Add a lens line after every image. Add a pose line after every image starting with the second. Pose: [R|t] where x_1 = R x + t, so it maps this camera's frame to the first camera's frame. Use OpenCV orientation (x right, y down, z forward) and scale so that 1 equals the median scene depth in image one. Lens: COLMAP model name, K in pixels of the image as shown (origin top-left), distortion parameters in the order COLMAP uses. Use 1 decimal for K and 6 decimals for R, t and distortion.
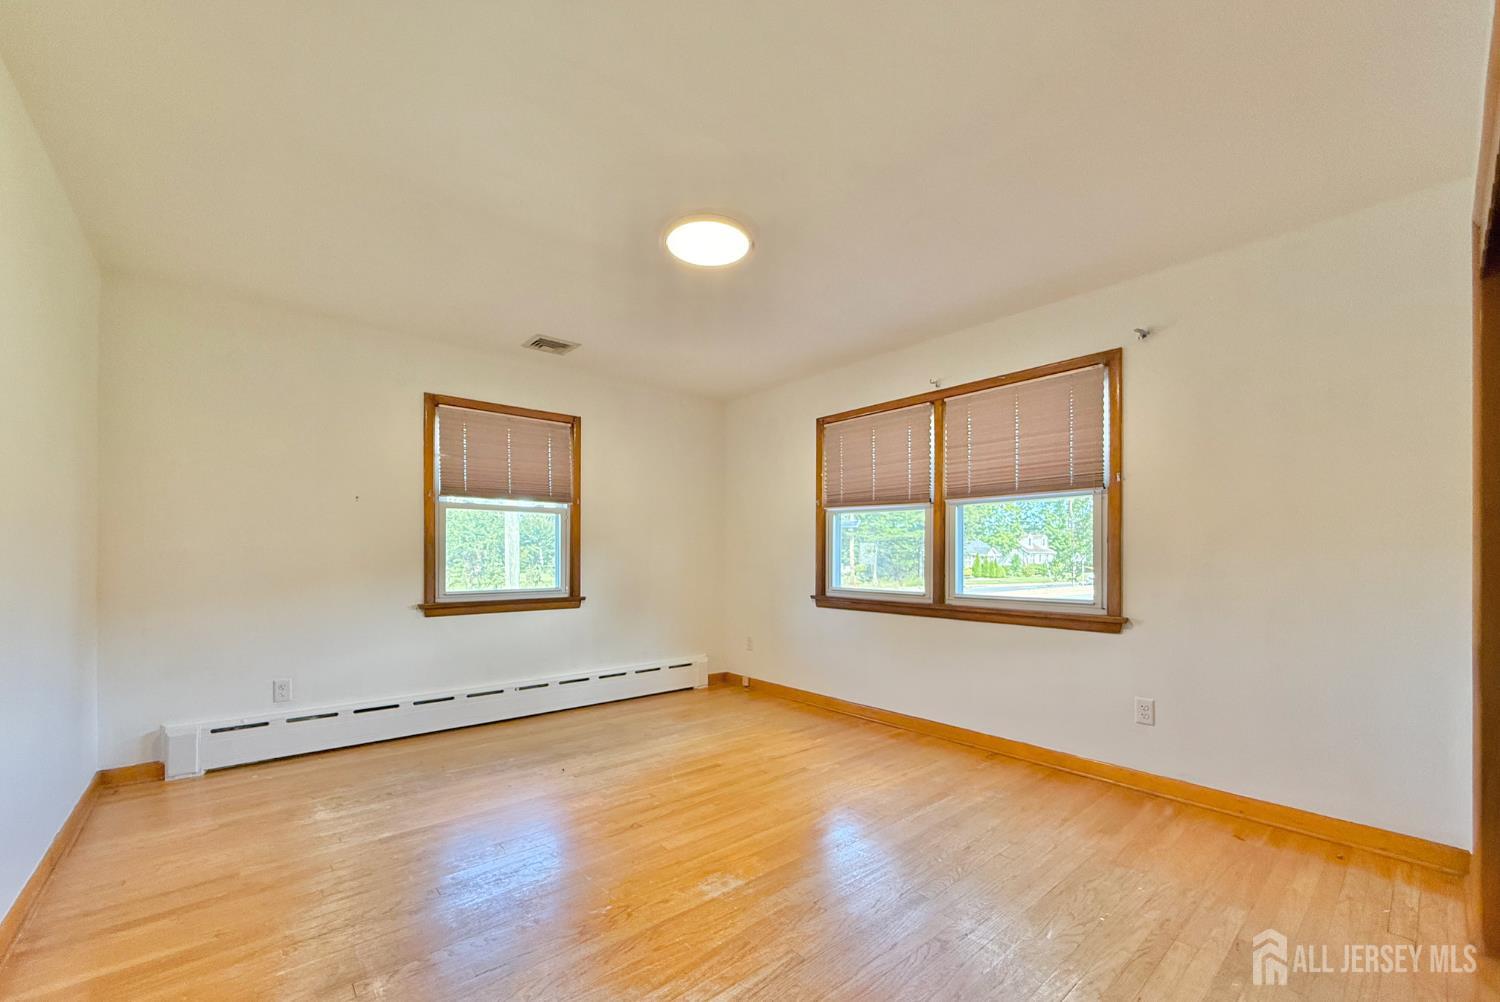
lens RADIAL K [[602.2, 0, 749.6], [0, 602.2, 557.6], [0, 0, 1]] dist [-0.001967, -0.000006]
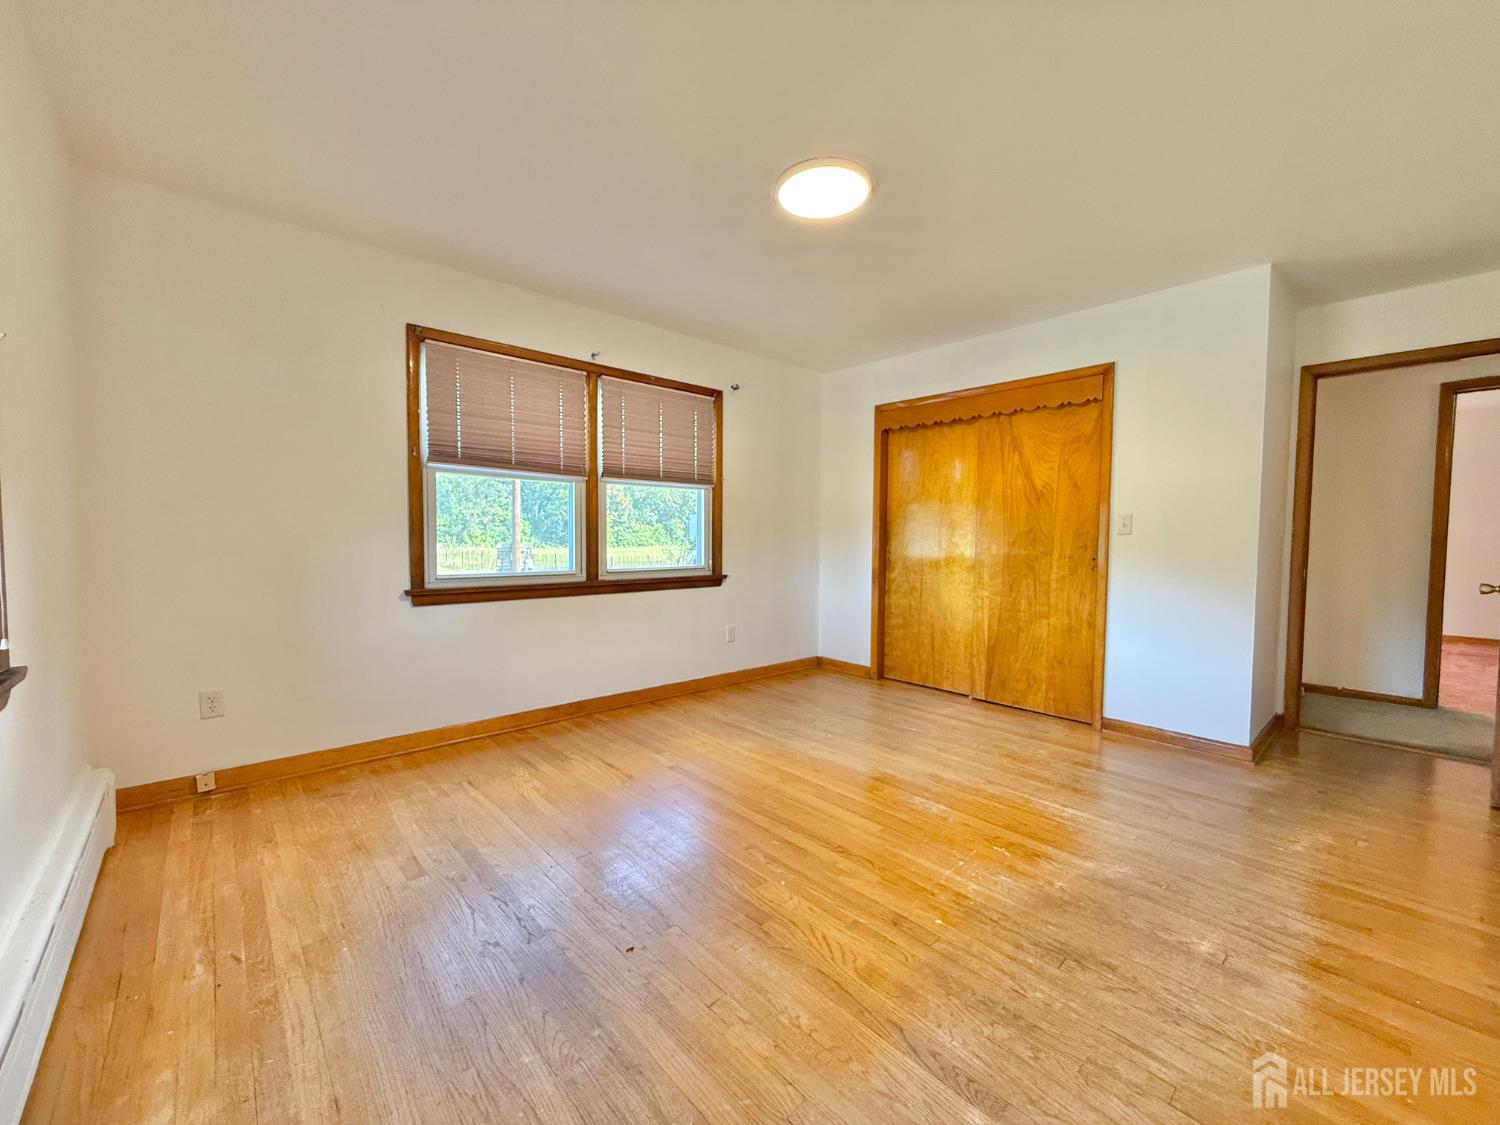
lens RADIAL K [[596.4, 0, 750.0], [0, 596.4, 562.5], [0, 0, 1]] dist [-0.001283, -0.000097]
pose [[-0.020956, -0.050749, 0.998492, -0.698141], [-0.005038, 0.998704, 0.050654, -0.004437], [-0.999768, -0.003969, -0.021185, 0.789289]]
